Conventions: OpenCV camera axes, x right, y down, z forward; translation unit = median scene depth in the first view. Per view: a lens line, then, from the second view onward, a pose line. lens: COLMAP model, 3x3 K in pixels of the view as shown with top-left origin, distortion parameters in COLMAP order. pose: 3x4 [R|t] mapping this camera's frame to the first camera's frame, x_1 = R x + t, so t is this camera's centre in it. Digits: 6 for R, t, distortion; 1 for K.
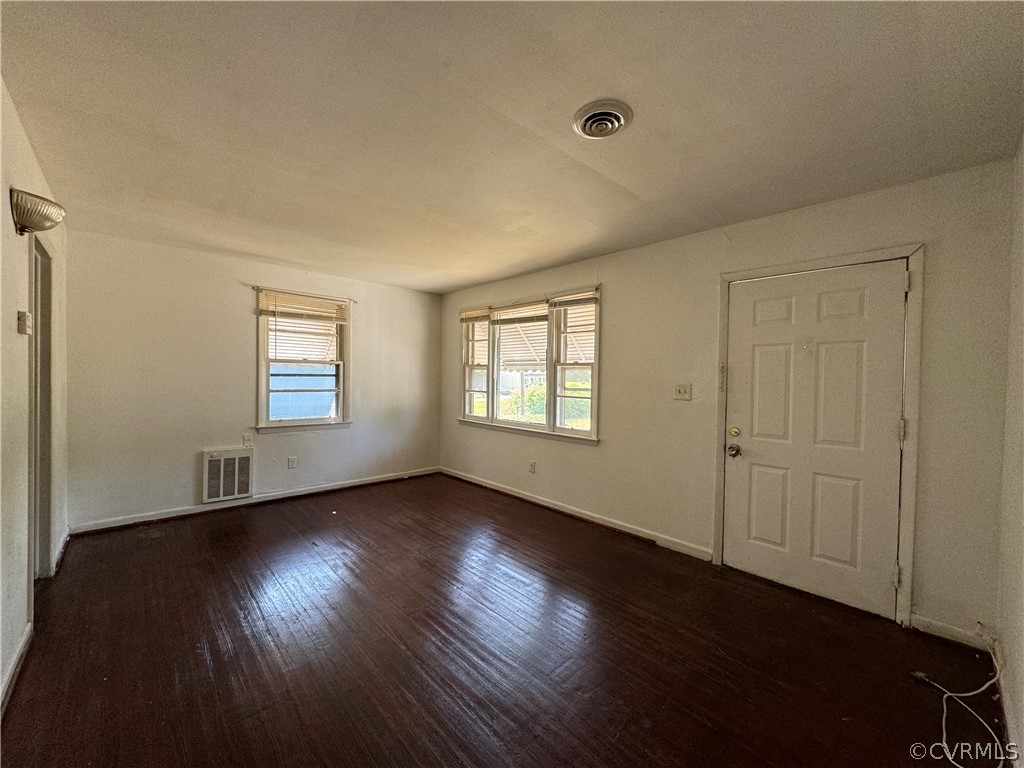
lens RADIAL K [[415.6, 0, 512.0], [0, 415.6, 384.0], [0, 0, 1]] dist [-0.041160, -0.000077]
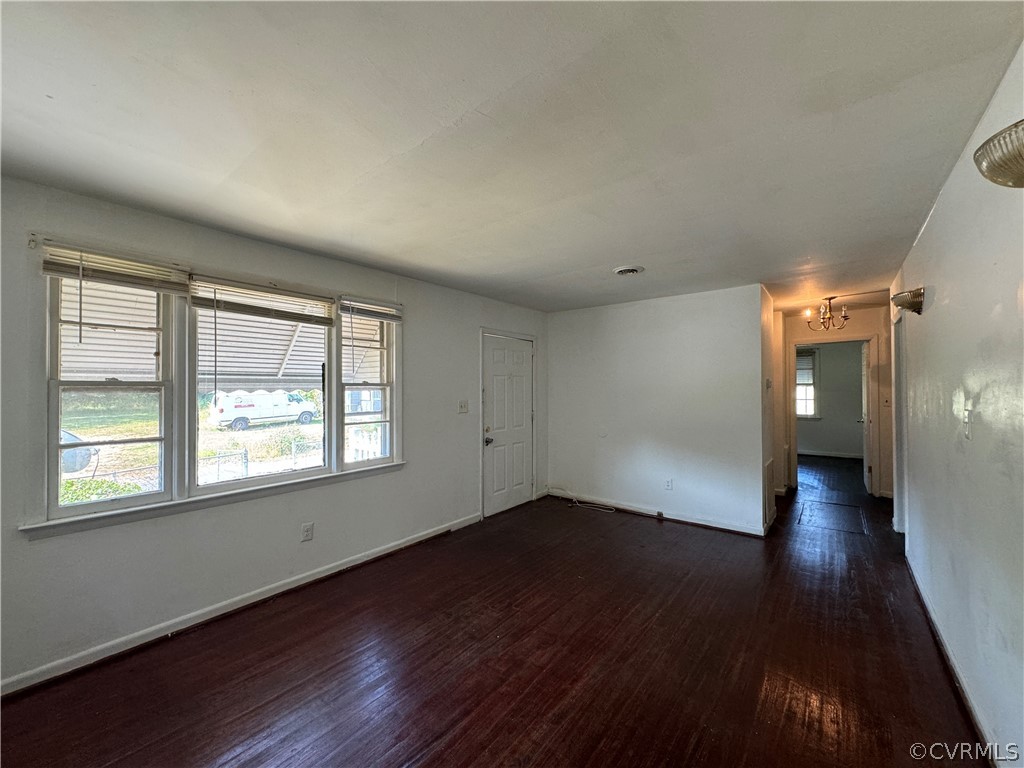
lens RADIAL K [[408.1, 0, 512.0], [0, 408.1, 384.0], [0, 0, 1]] dist [-0.001109, 0.000227]
pose [[-0.167722, 0.001310, 0.985833, -0.793842], [0.026251, 0.999650, 0.003137, -0.047061], [-0.985485, 0.026405, -0.167698, 0.904049]]
